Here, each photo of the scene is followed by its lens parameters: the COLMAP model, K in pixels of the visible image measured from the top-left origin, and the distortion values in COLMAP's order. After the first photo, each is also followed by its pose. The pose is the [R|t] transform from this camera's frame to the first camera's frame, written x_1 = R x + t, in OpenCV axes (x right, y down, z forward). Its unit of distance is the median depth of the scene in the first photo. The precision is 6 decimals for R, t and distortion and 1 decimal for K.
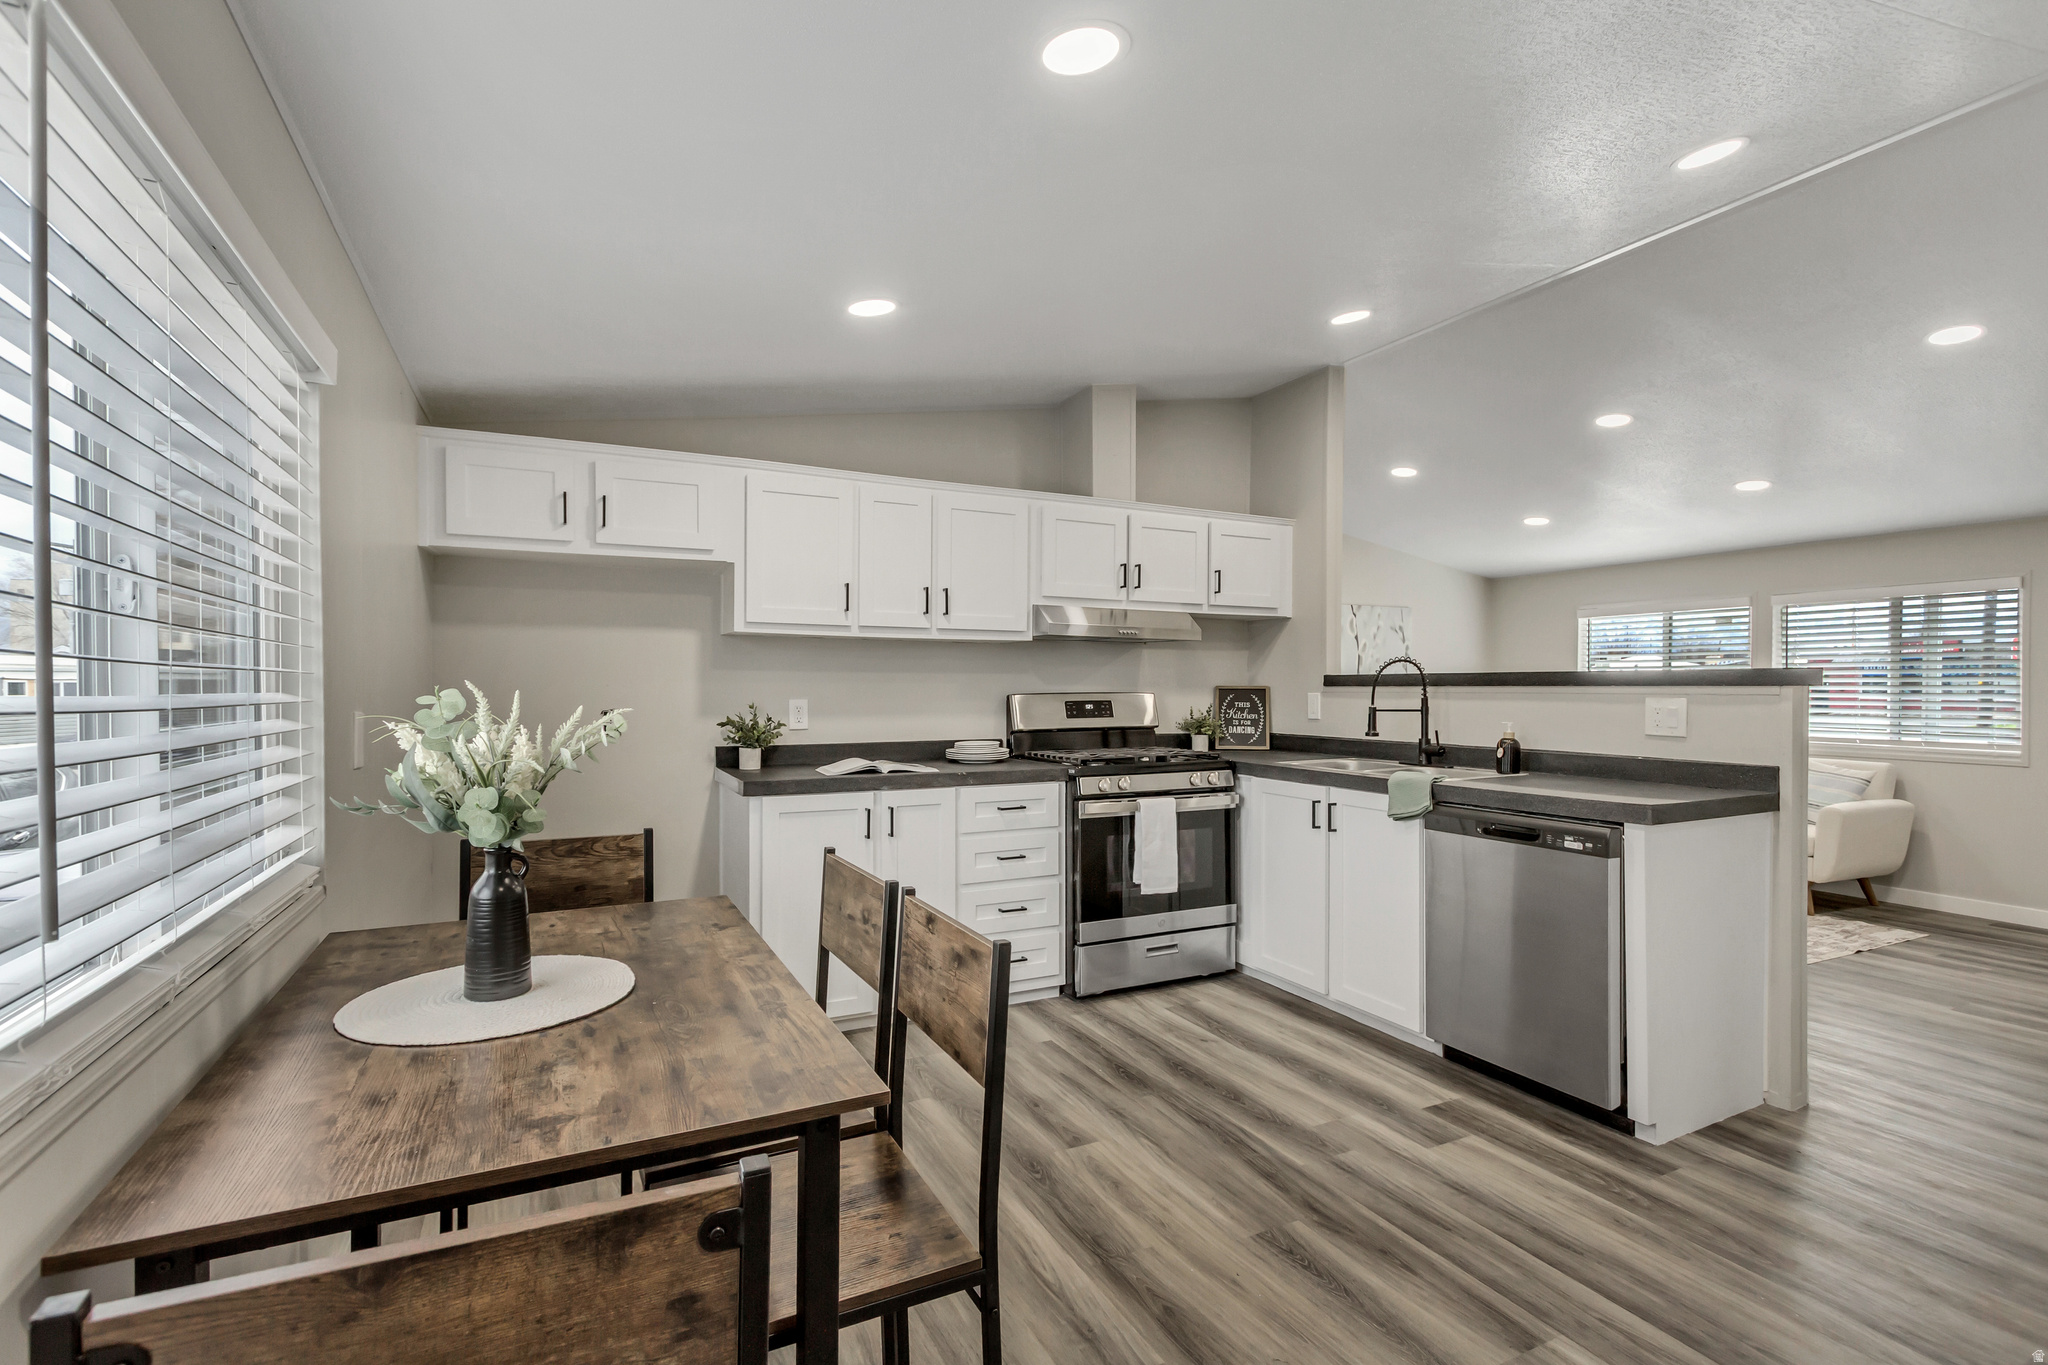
lens RADIAL K [[950.4, 0, 1013.8], [0, 950.4, 682.2], [0, 0, 1]] dist [0.008093, -0.002354]
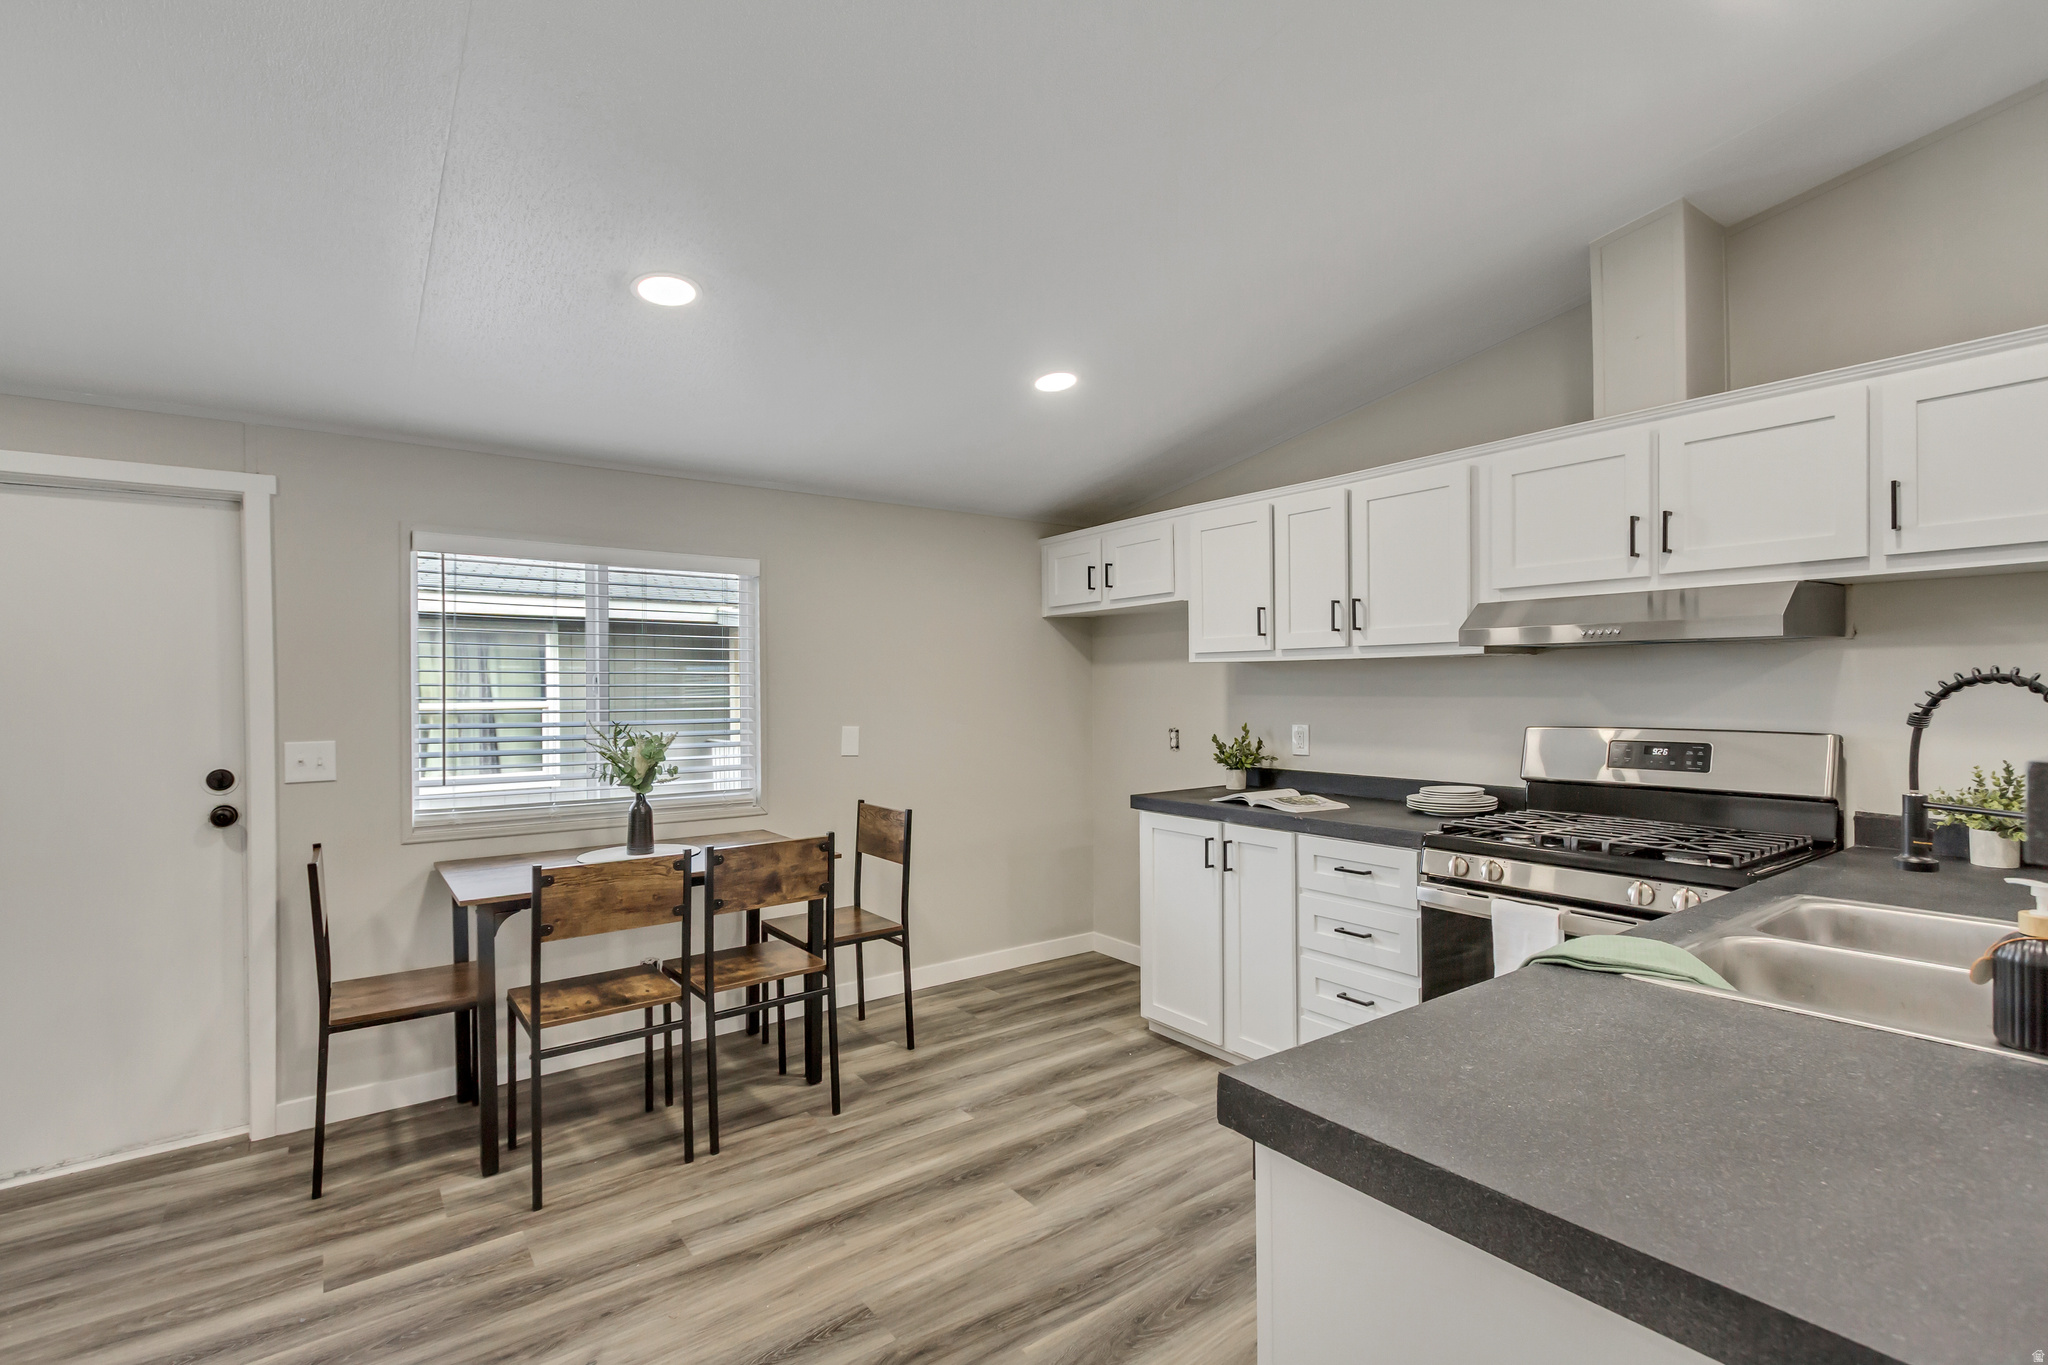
lens RADIAL K [[950.4, 0, 1022.7], [0, 950.4, 670.1], [0, 0, 1]] dist [0.008093, -0.002354]
pose [[0.171017, -0.022138, -0.985019, 0.634656], [0.010941, 0.999729, -0.020569, -0.019296], [0.985207, -0.007260, 0.171213, 0.510211]]
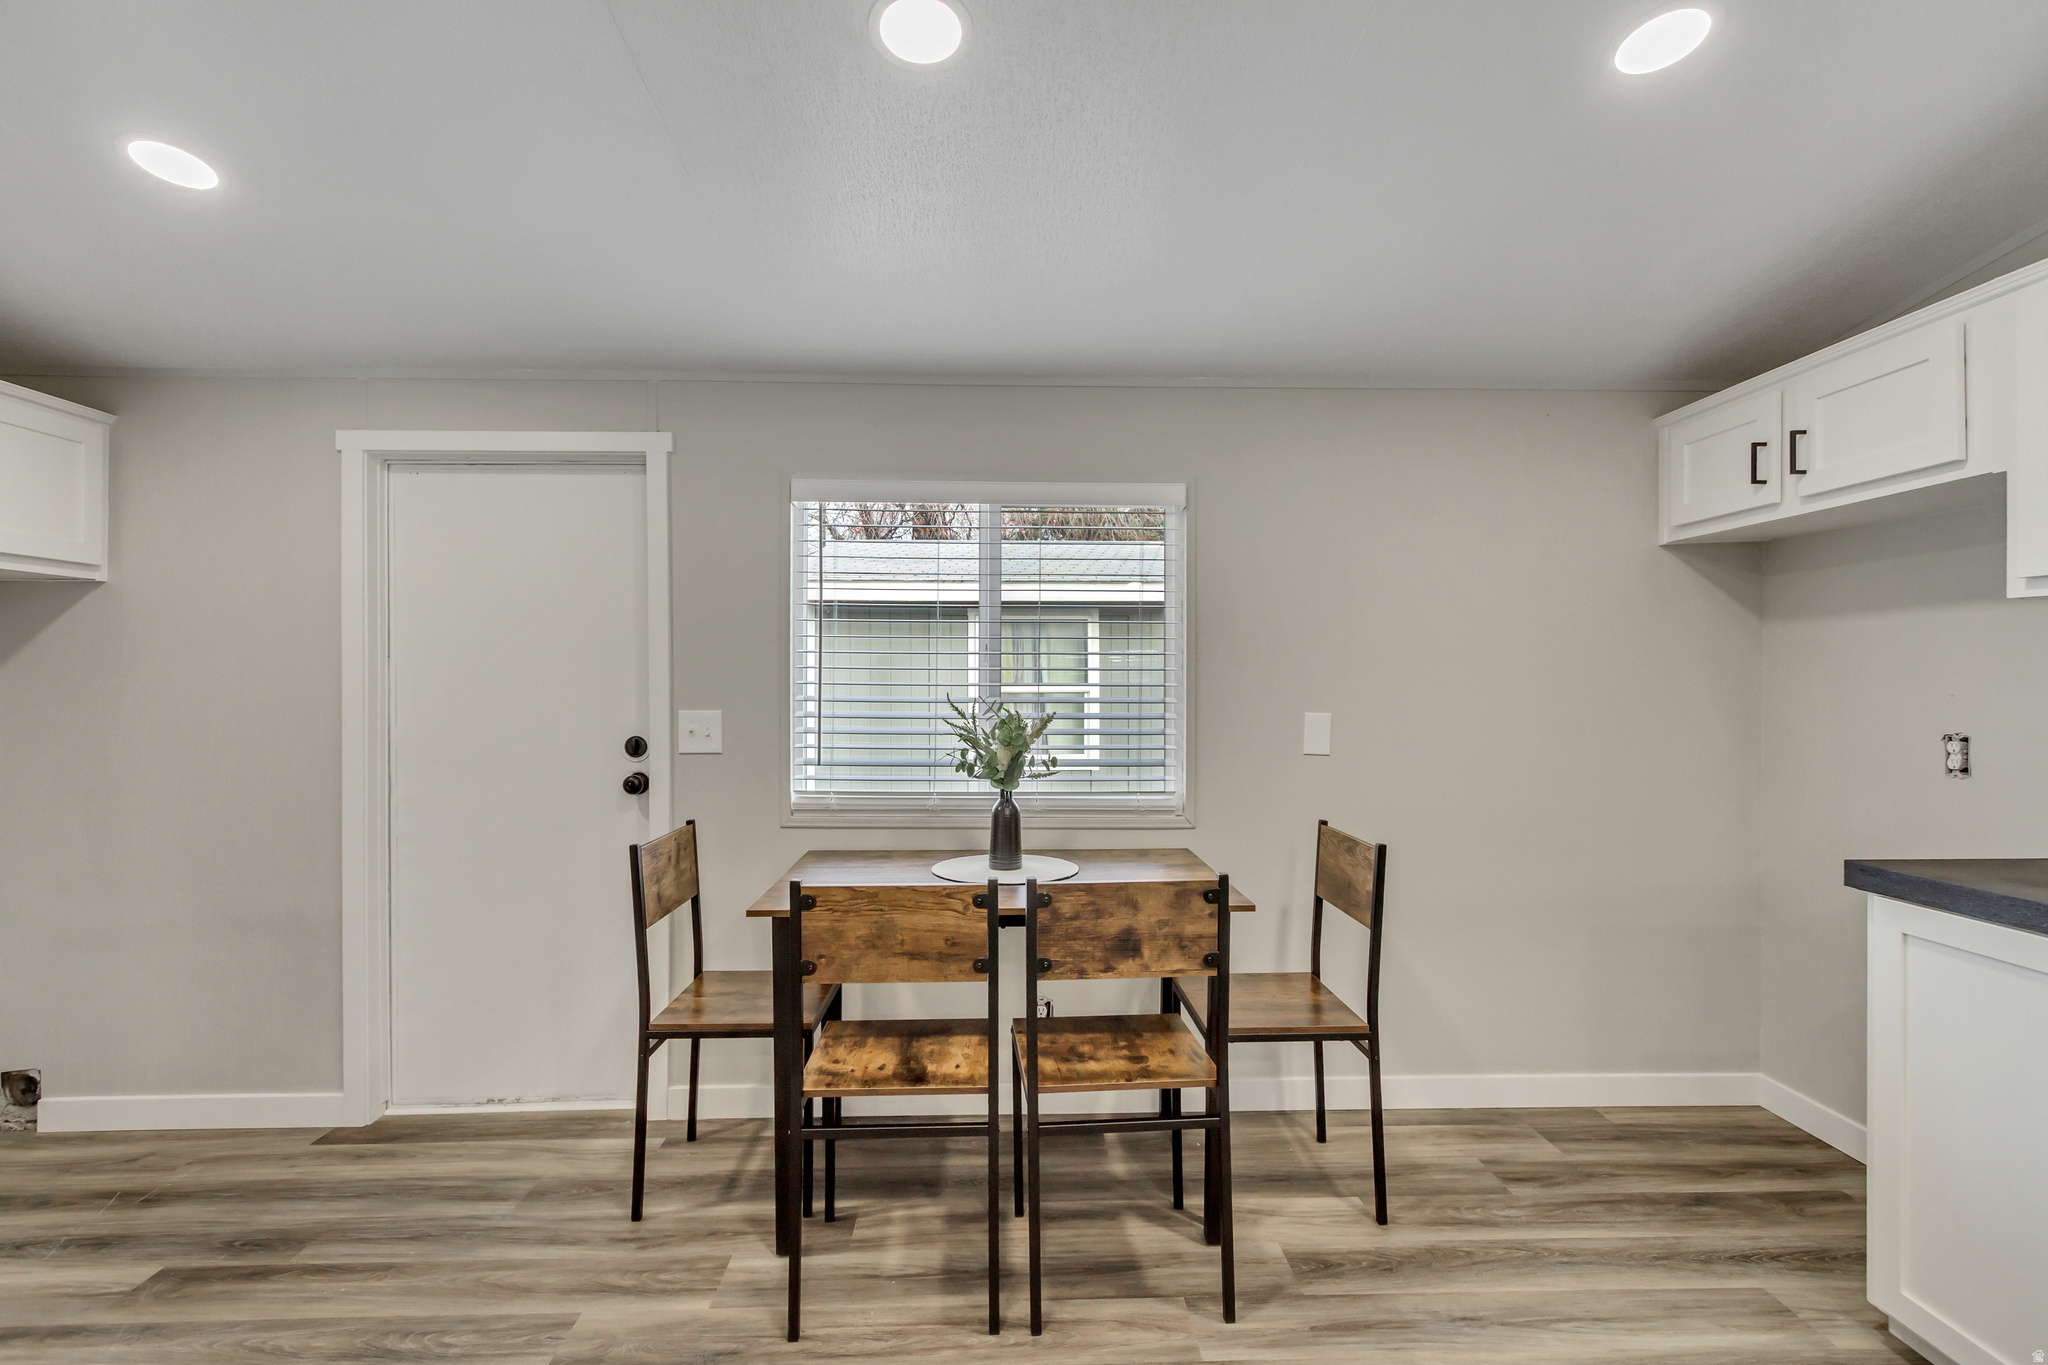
lens RADIAL K [[950.4, 0, 1019.6], [0, 950.4, 680.5], [0, 0, 1]] dist [0.008093, -0.002354]
pose [[-0.416873, -0.004550, -0.908953, 0.355283], [0.001172, 0.999984, -0.005542, -0.003629], [0.908964, -0.003375, -0.416861, 0.592292]]
